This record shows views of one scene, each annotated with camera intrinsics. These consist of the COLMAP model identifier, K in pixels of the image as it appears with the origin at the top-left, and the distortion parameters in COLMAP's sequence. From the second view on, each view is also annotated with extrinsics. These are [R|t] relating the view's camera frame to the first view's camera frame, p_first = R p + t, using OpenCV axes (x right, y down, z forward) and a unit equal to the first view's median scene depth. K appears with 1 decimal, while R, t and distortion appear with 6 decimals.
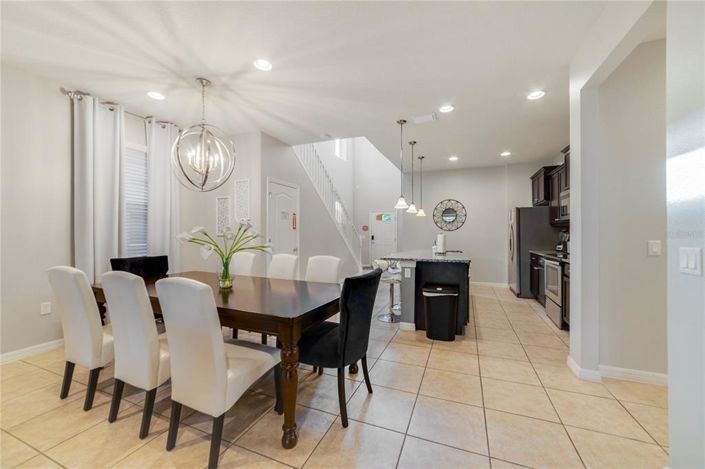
lens RADIAL K [[274.9, 0, 355.0], [0, 274.9, 234.9], [0, 0, 1]] dist [-0.000378, 0.000028]
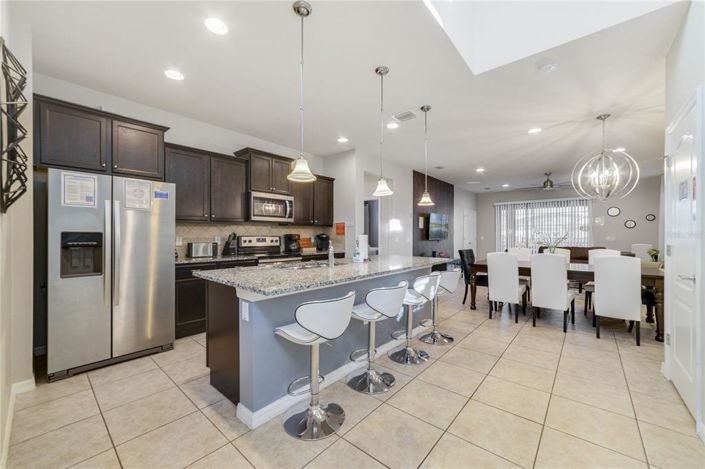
lens RADIAL K [[274.9, 0, 352.9], [0, 274.9, 235.7], [0, 0, 1]] dist [-0.000378, 0.000028]
pose [[-0.943887, -0.005289, 0.330227, 0.068838], [-0.006144, 0.999980, -0.001543, 0.001990], [-0.330212, -0.003486, -0.943900, 1.508951]]
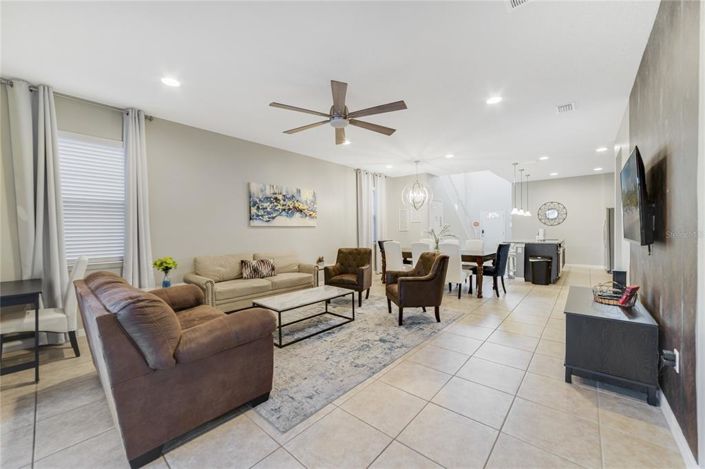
lens RADIAL K [[274.9, 0, 352.5], [0, 274.9, 234.4], [0, 0, 1]] dist [-0.000378, 0.000028]
pose [[0.946553, -0.006122, -0.322492, -0.188729], [0.011043, 0.999849, 0.013432, -0.001774], [0.322361, -0.016276, 0.946477, -0.759010]]
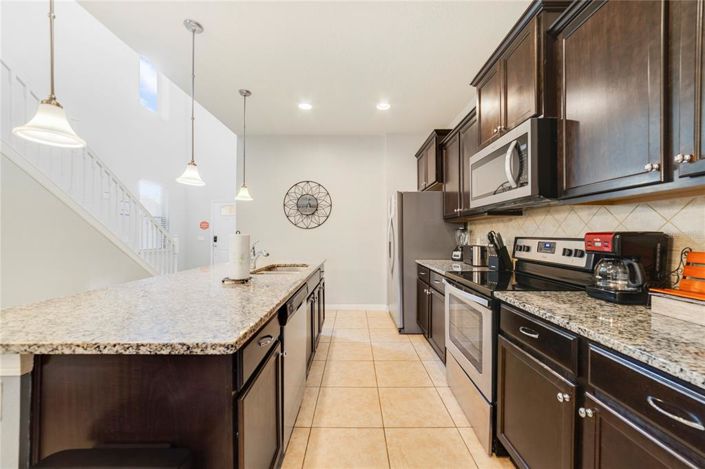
lens RADIAL K [[274.9, 0, 349.6], [0, 274.9, 235.8], [0, 0, 1]] dist [-0.000378, 0.000028]
pose [[0.935133, 0.000713, 0.354297, 0.270659], [-0.001382, 0.999998, 0.001635, 0.000071], [-0.354295, -0.002019, 0.935131, 0.468045]]
